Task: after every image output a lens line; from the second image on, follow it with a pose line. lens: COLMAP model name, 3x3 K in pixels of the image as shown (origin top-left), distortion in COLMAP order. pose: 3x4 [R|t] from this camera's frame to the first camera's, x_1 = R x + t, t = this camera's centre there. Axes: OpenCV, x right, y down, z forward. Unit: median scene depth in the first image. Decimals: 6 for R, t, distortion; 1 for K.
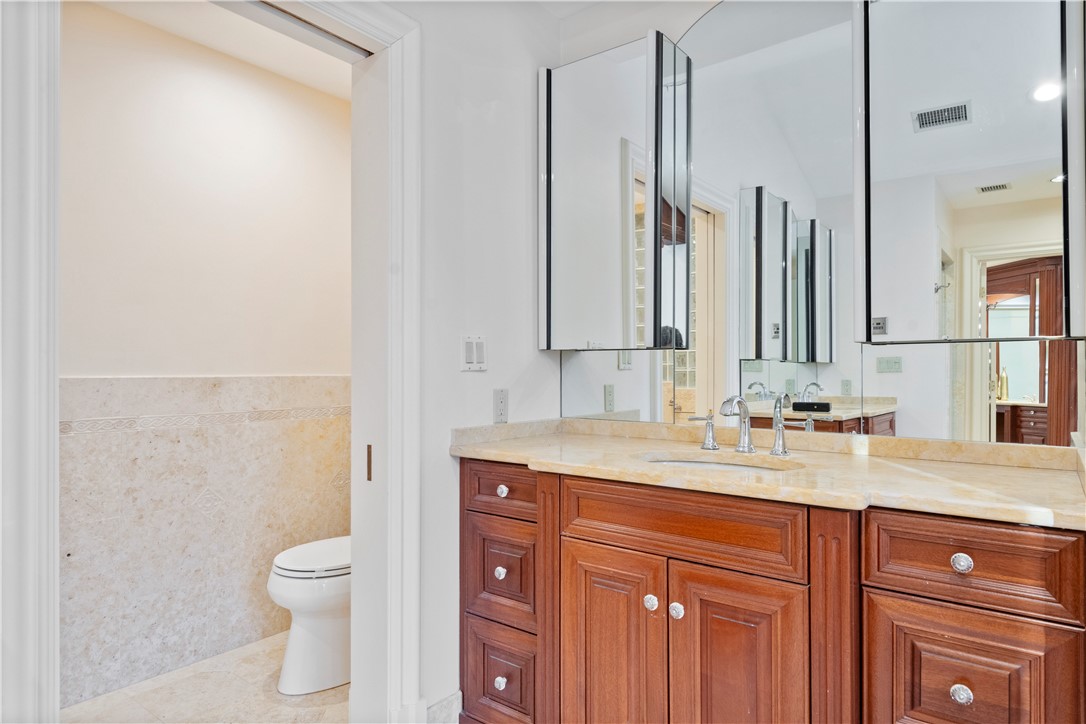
lens RADIAL K [[633.4, 0, 540.9], [0, 633.4, 366.1], [0, 0, 1]] dist [0.010016, -0.001577]
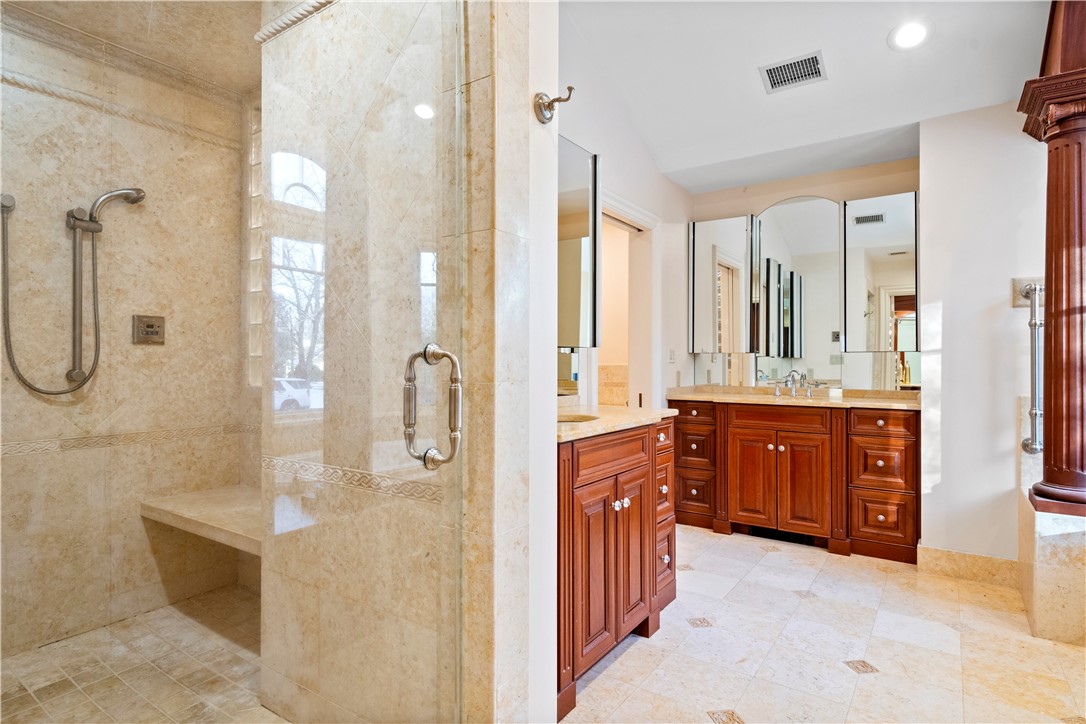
lens RADIAL K [[586.1, 0, 524.2], [0, 586.1, 360.4], [0, 0, 1]] dist [0.008097, -0.008816]
pose [[0.999112, 0.001493, 0.042096, -0.800052], [-0.001629, 0.999994, 0.003206, -0.007289], [-0.042090, -0.003272, 0.999108, -1.195587]]
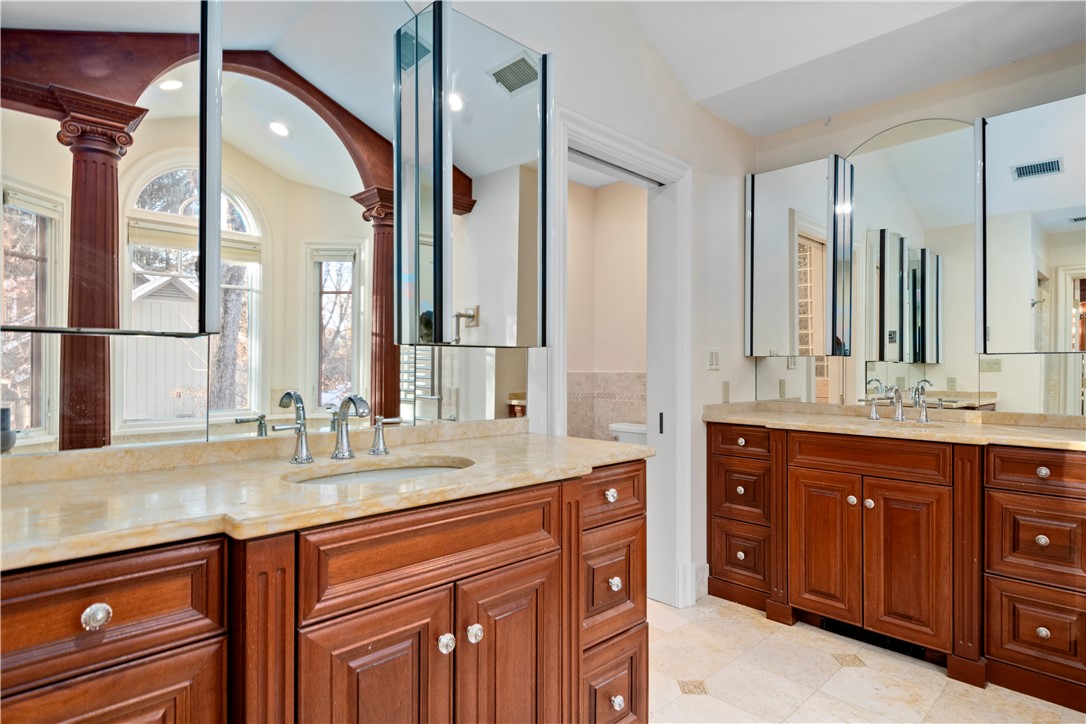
lens RADIAL K [[586.1, 0, 531.8], [0, 586.1, 365.2], [0, 0, 1]] dist [0.008097, -0.008816]
pose [[0.988447, 0.002799, -0.151541, -0.374416], [-0.002368, 0.999993, 0.003028, -0.008070], [0.151548, -0.002634, 0.988446, -0.616691]]
